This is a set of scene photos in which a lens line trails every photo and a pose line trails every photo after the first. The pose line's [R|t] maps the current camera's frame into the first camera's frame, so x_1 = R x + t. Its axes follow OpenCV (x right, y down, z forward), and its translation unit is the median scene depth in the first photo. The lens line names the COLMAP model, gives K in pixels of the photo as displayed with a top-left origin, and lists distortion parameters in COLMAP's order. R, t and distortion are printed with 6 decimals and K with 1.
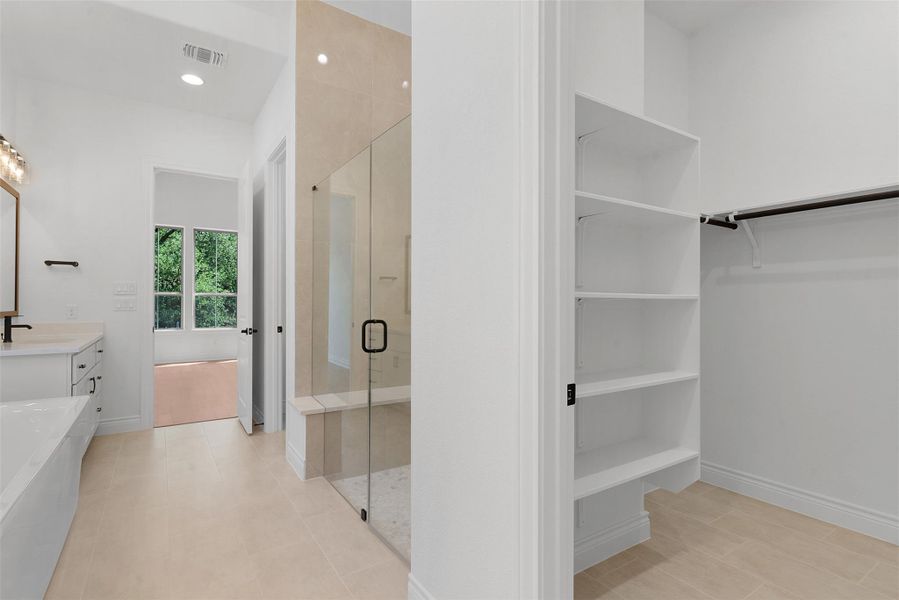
lens RADIAL K [[436.2, 0, 445.5], [0, 436.2, 302.5], [0, 0, 1]] dist [0.002934, -0.001027]
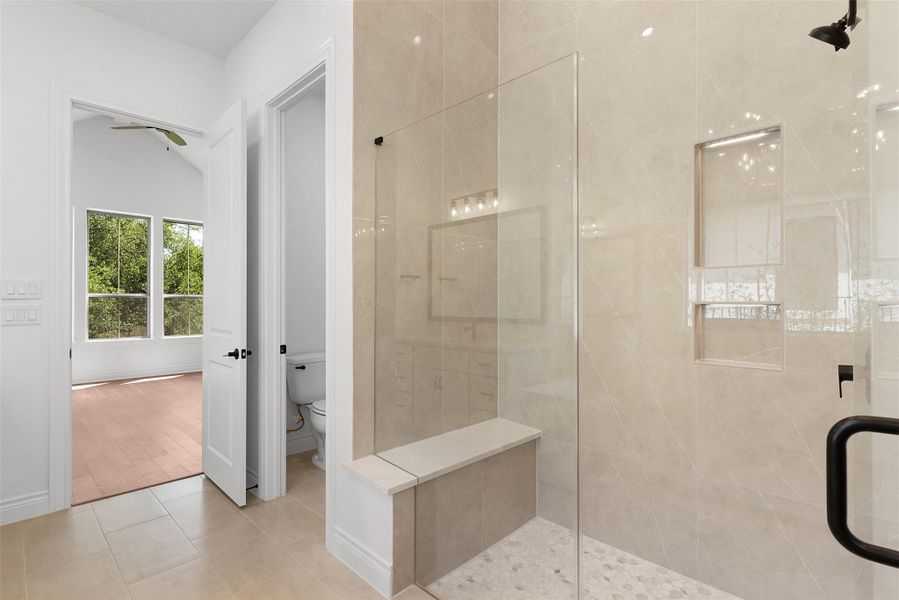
lens RADIAL K [[436.2, 0, 445.5], [0, 436.2, 302.5], [0, 0, 1]] dist [0.002934, -0.001027]
pose [[0.978365, -0.002457, 0.206874, -0.279849], [0.002251, 0.999997, 0.001235, -0.013208], [-0.206876, -0.000743, 0.978367, 0.275971]]
